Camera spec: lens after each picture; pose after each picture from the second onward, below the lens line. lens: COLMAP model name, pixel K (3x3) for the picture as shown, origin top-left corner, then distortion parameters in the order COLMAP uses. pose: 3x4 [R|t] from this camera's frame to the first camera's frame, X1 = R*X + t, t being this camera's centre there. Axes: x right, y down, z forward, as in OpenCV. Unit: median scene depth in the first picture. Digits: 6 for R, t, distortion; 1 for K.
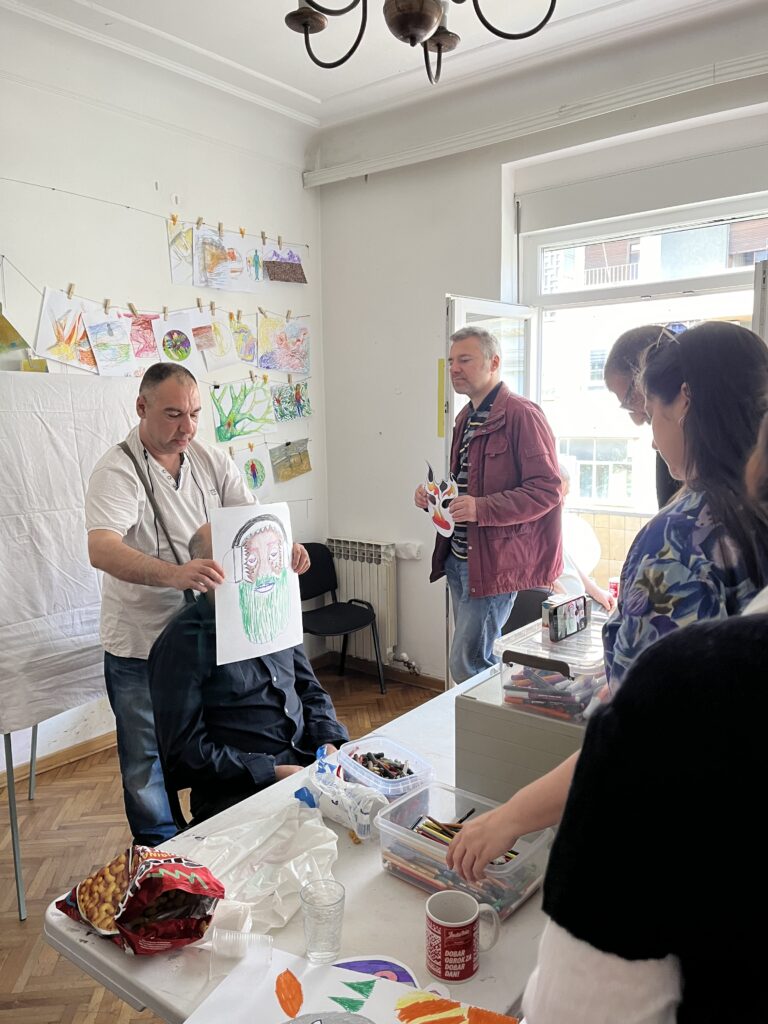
lens RADIAL K [[772.5, 0, 392.2], [0, 772.5, 505.0], [0, 0, 1]] dist [0.060634, -0.080381]
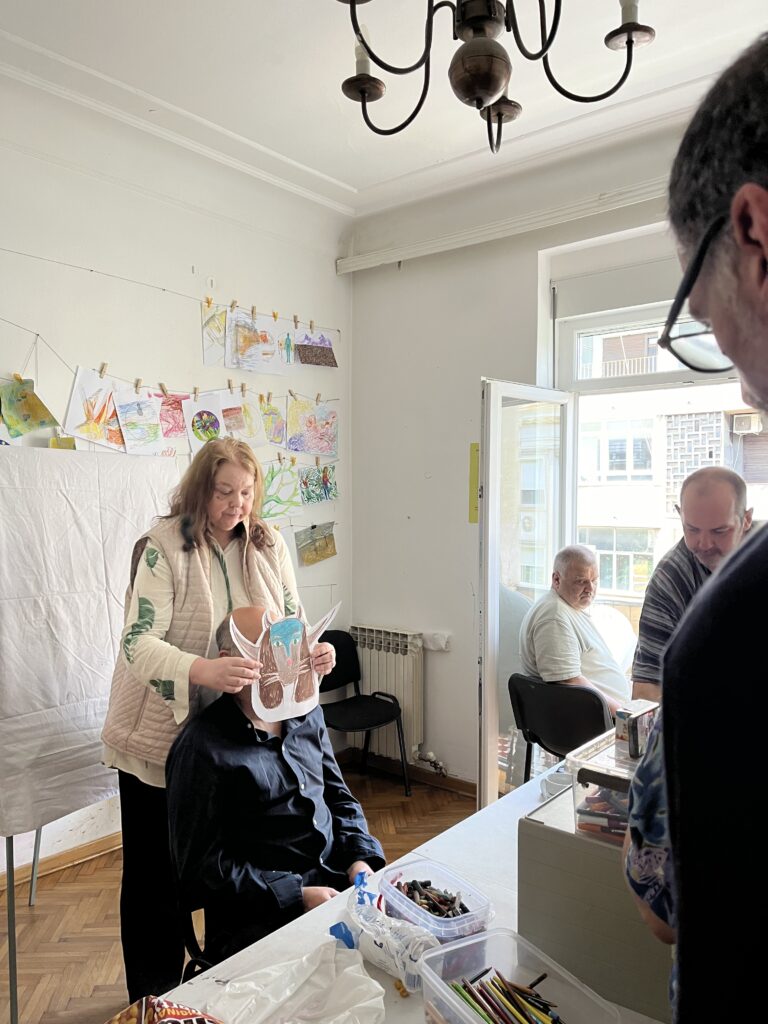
lens RADIAL K [[768.5, 0, 382.3], [0, 768.5, 516.8], [0, 0, 1]] dist [0.070366, -0.104932]
pose [[0.999390, 0.016677, -0.030679, -0.023909], [-0.019537, 0.995244, -0.095436, -0.002006], [0.028942, 0.095977, 0.994963, 0.048438]]
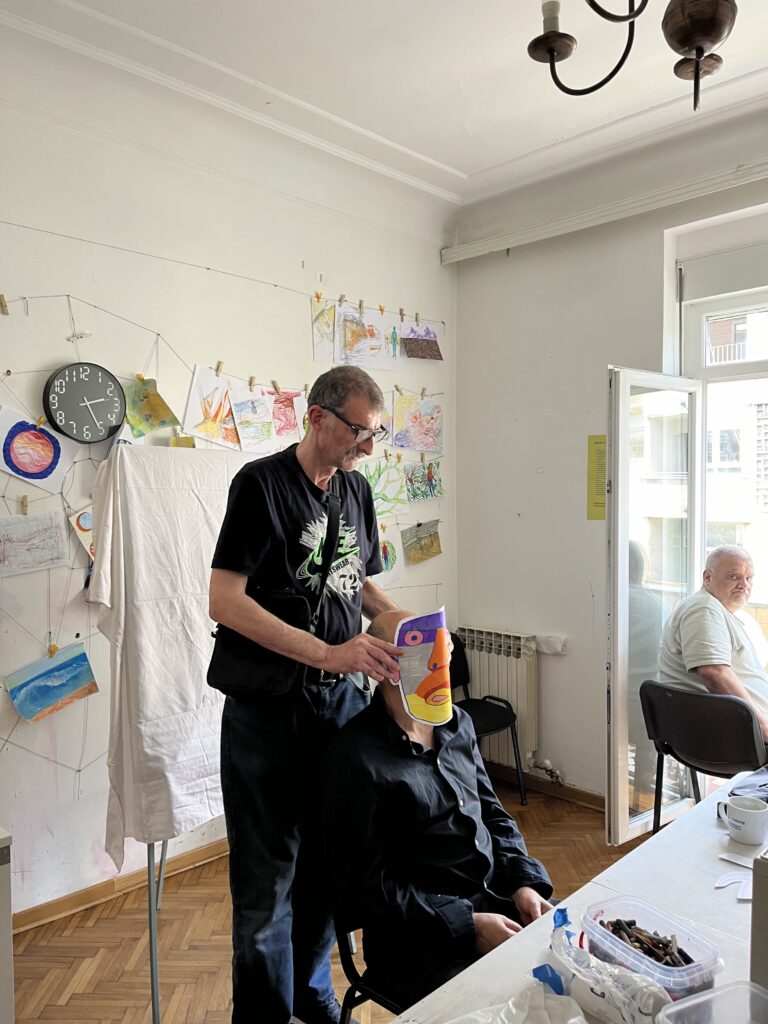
lens RADIAL K [[765.4, 0, 372.5], [0, 765.4, 512.7], [0, 0, 1]] dist [0.069774, -0.097370]
pose [[0.992324, 0.010218, -0.123245, -0.096041], [-0.021911, 0.995341, -0.093893, -0.006170], [0.121712, 0.095872, 0.987924, 0.080759]]
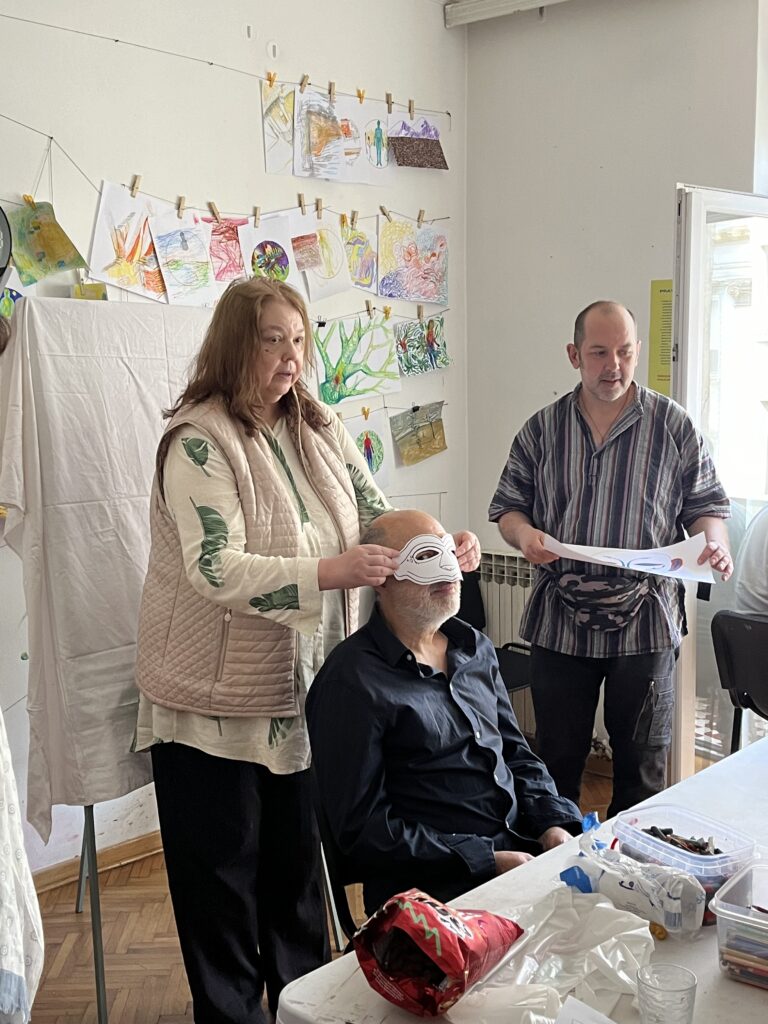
lens RADIAL K [[1232.8, 0, 389.1], [0, 1232.8, 508.9], [0, 0, 1]] dist [0.156468, -0.572687]
pose [[0.997433, 0.010452, -0.070843, -0.101687], [-0.010929, 0.999920, -0.006361, 0.018216], [0.070771, 0.007119, 0.997467, -0.087526]]
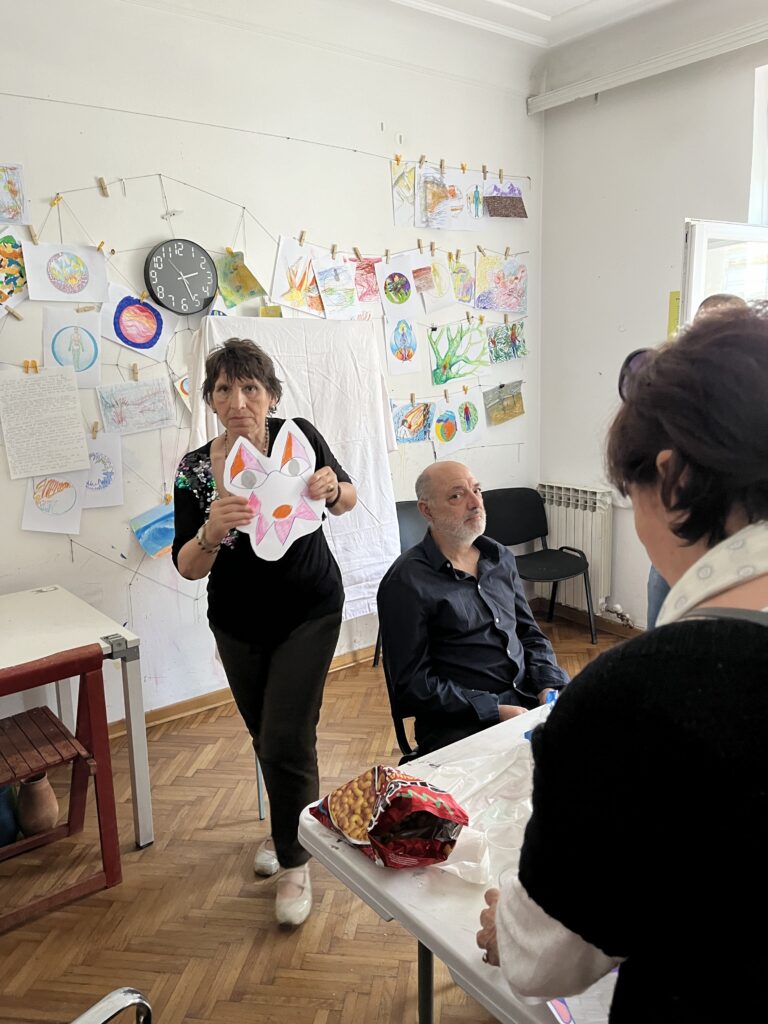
lens RADIAL K [[772.5, 0, 392.2], [0, 772.5, 505.0], [0, 0, 1]] dist [0.060634, -0.080381]
pose [[0.968235, 0.034184, -0.247692, -0.026164], [-0.016875, 0.997285, 0.071674, 0.004068], [0.249470, -0.065218, 0.966184, 0.005036]]
